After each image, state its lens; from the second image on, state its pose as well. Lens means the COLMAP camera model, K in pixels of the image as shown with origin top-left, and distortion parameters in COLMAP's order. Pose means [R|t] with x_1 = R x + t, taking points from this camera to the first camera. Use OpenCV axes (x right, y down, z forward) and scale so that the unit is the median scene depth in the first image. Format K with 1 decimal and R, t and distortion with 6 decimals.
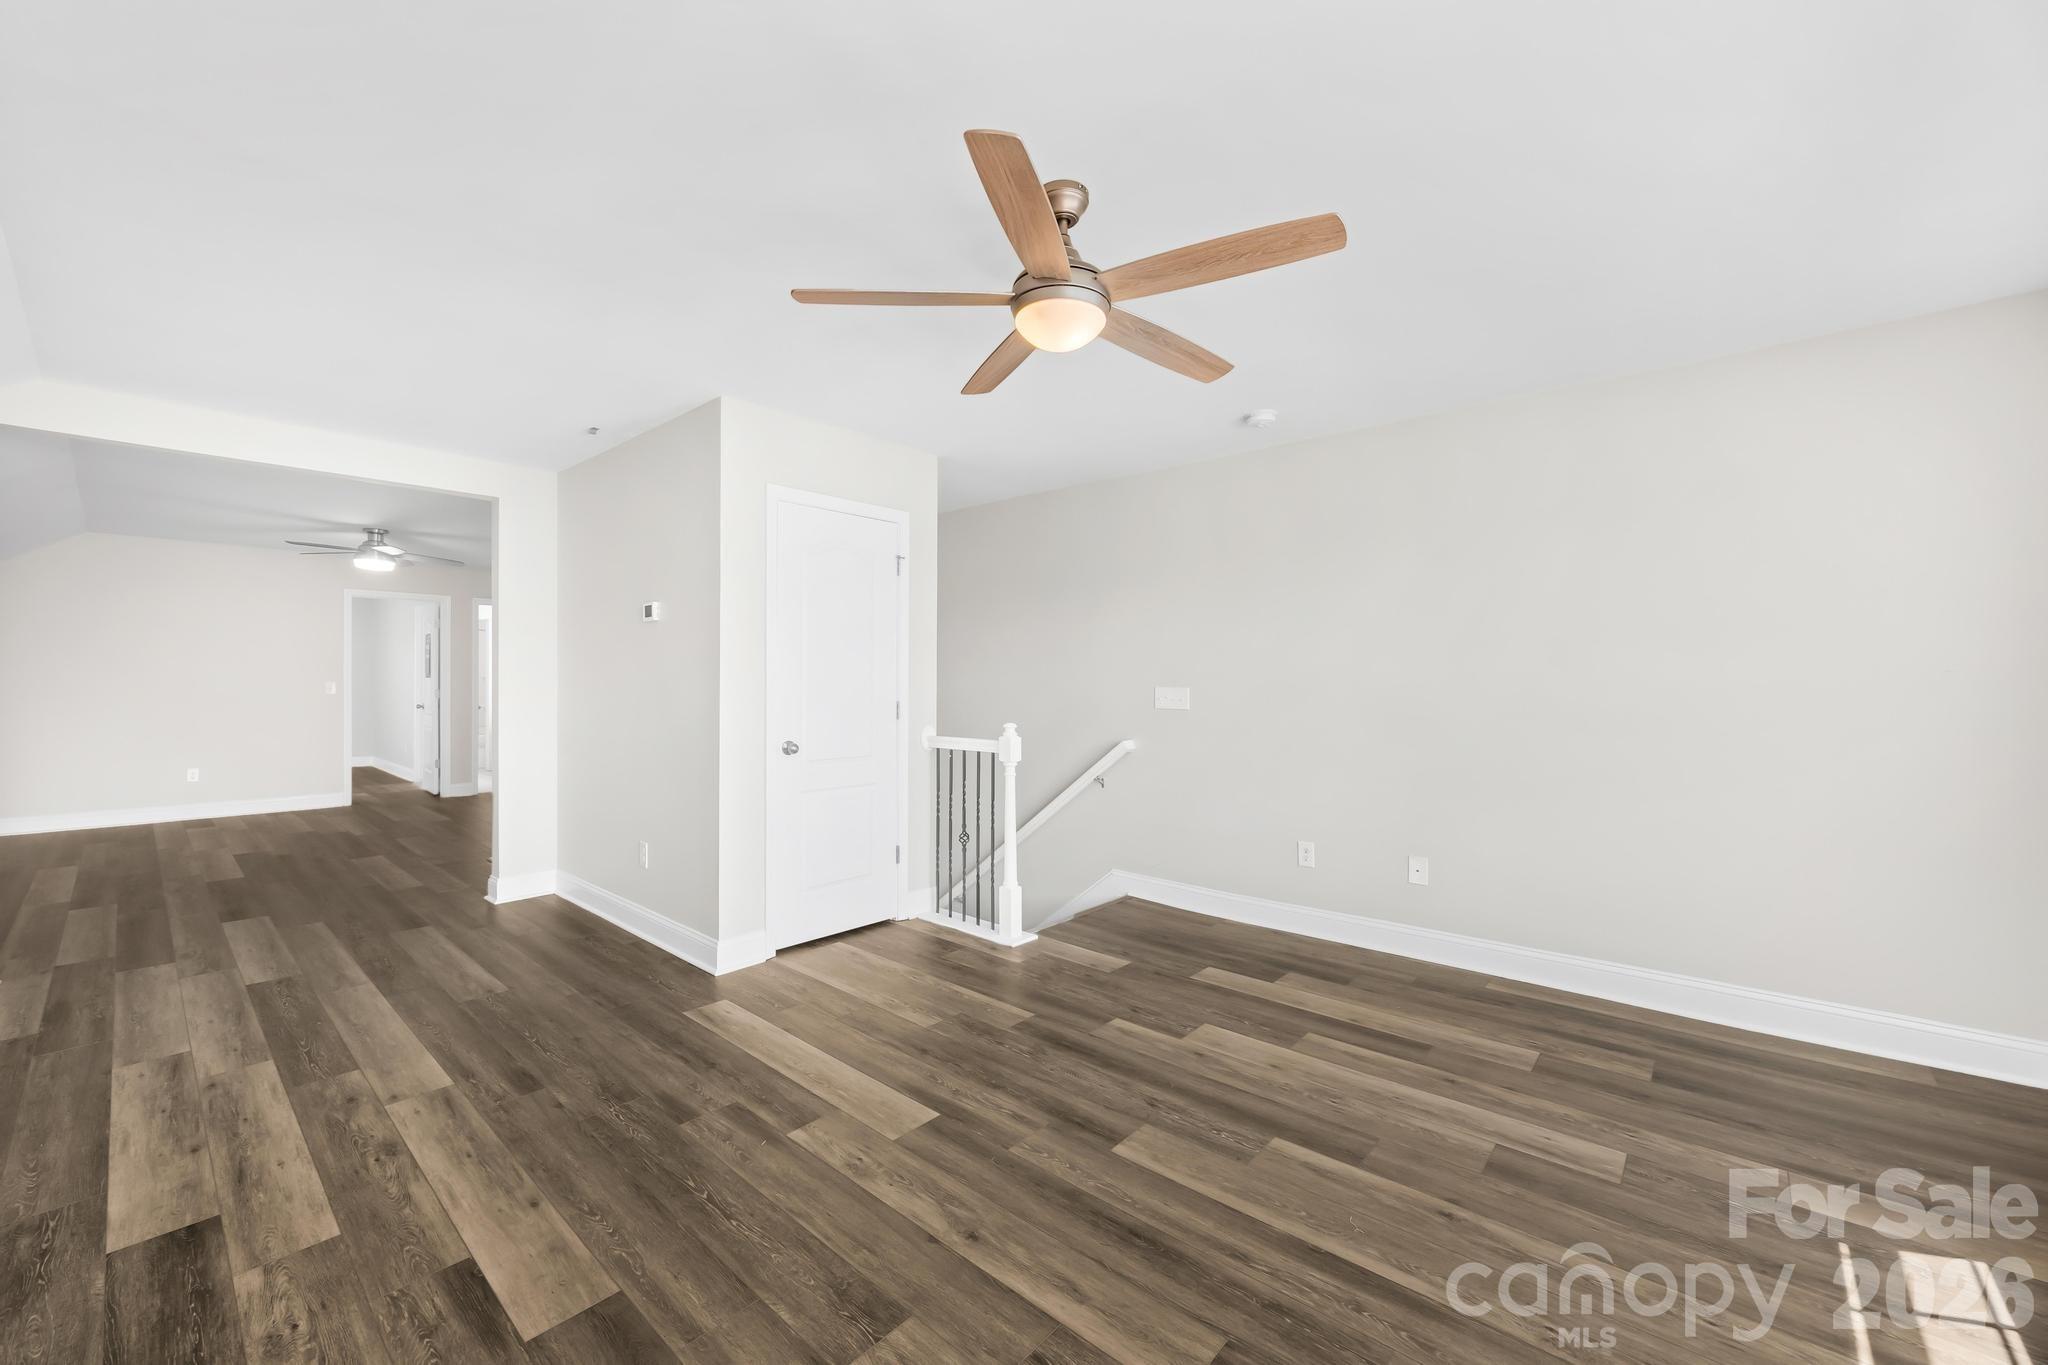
lens RADIAL K [[784.8, 0, 1004.3], [0, 784.8, 690.4], [0, 0, 1]] dist [-0.005716, 0.000286]
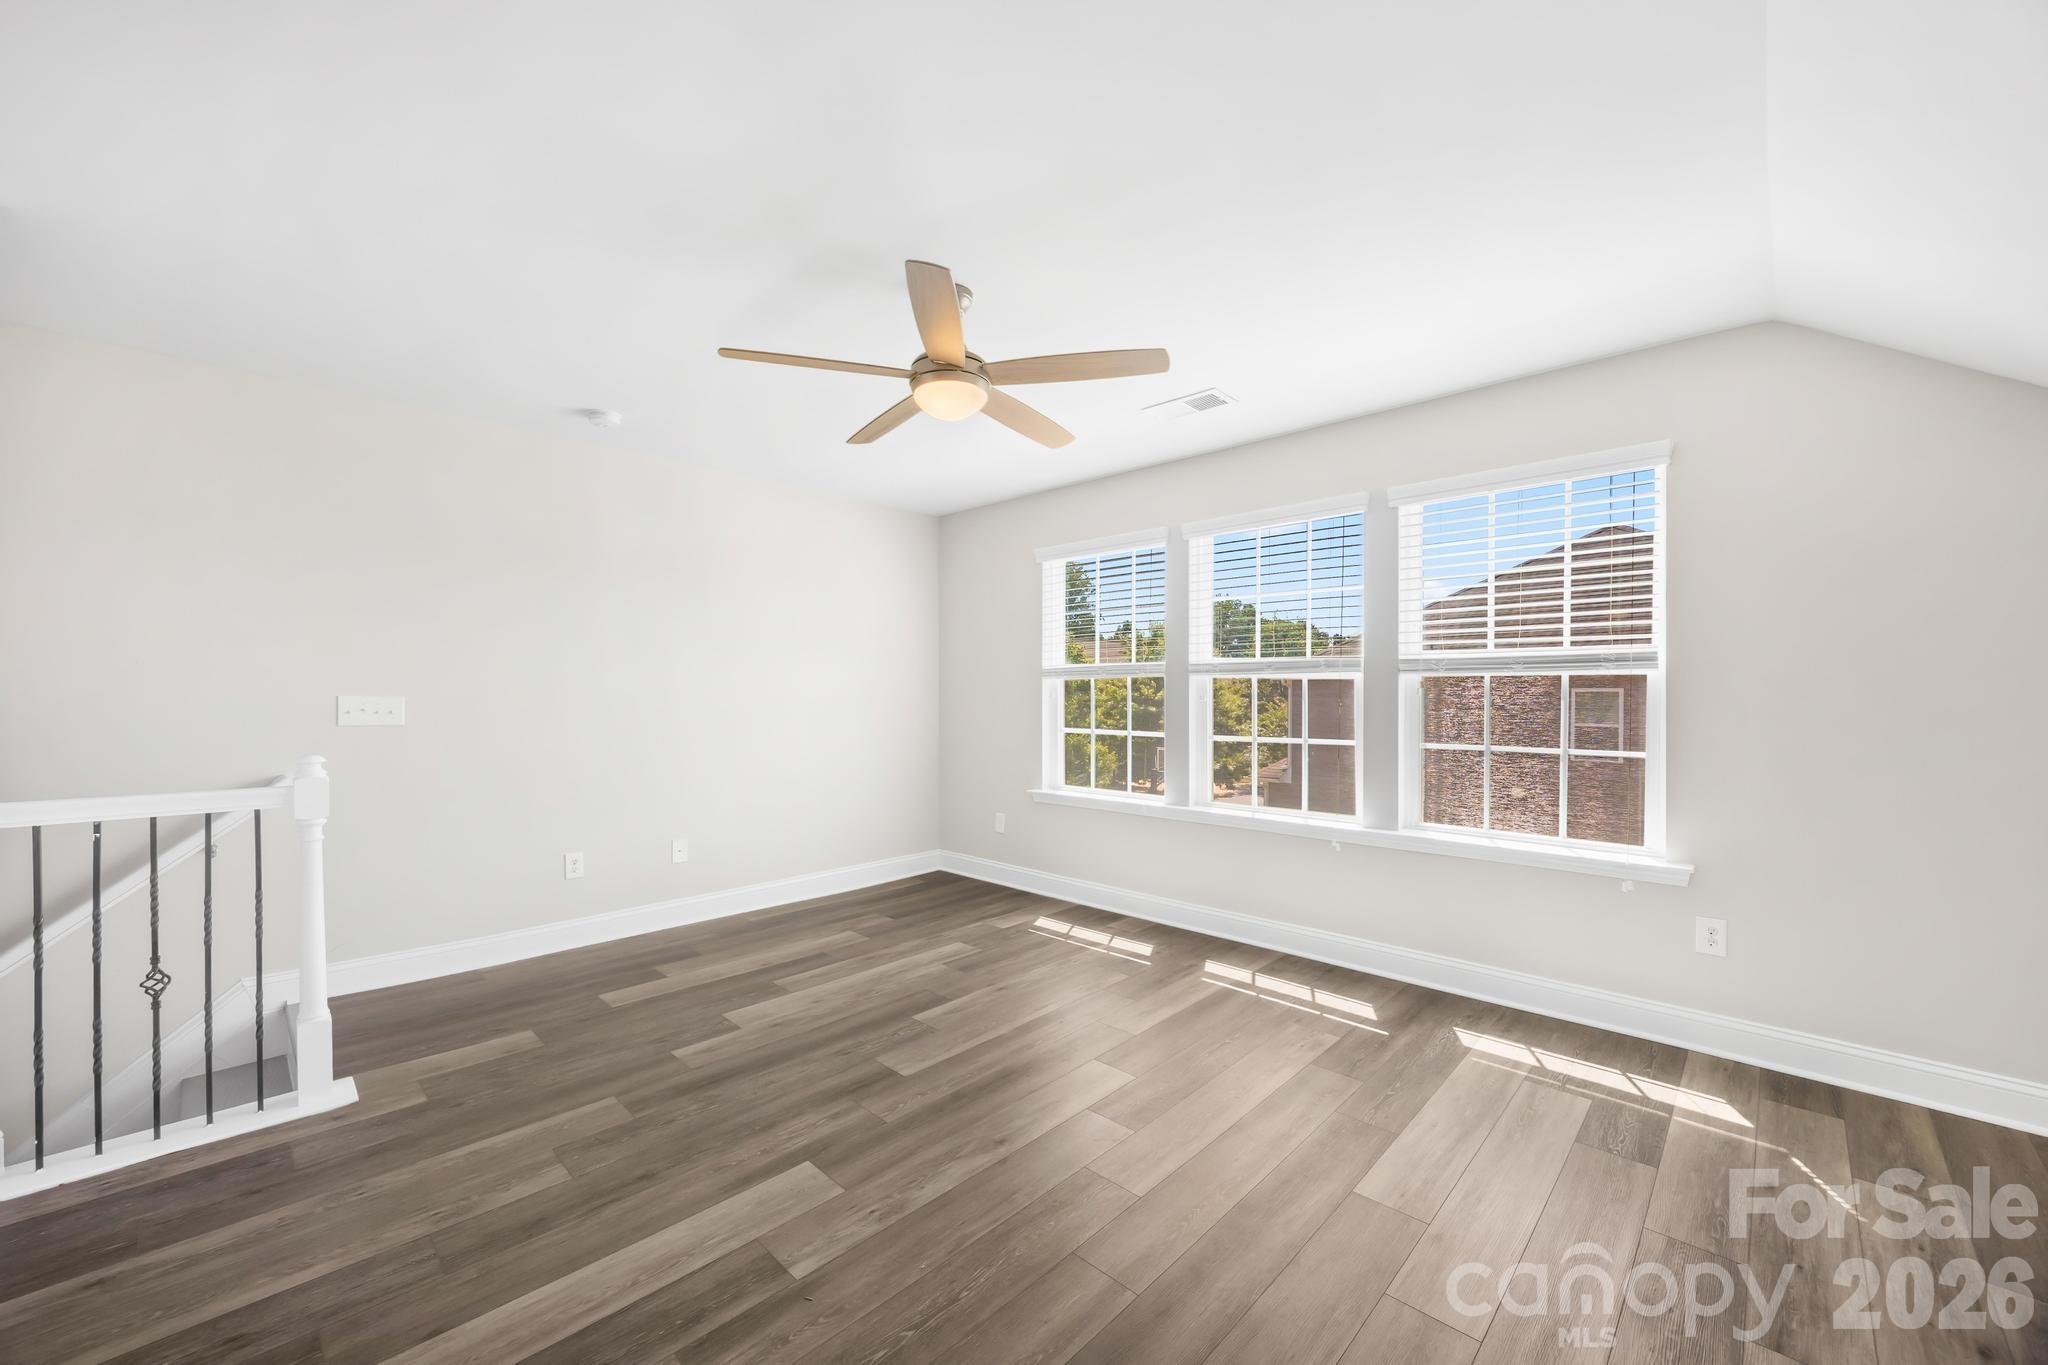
lens RADIAL K [[784.8, 0, 1004.3], [0, 784.8, 690.4], [0, 0, 1]] dist [-0.005716, 0.000286]
pose [[0.052244, 0.002000, 0.998632, -0.839555], [0.007943, 0.999966, -0.002418, -0.003673], [-0.998603, 0.008059, 0.052226, 0.613448]]
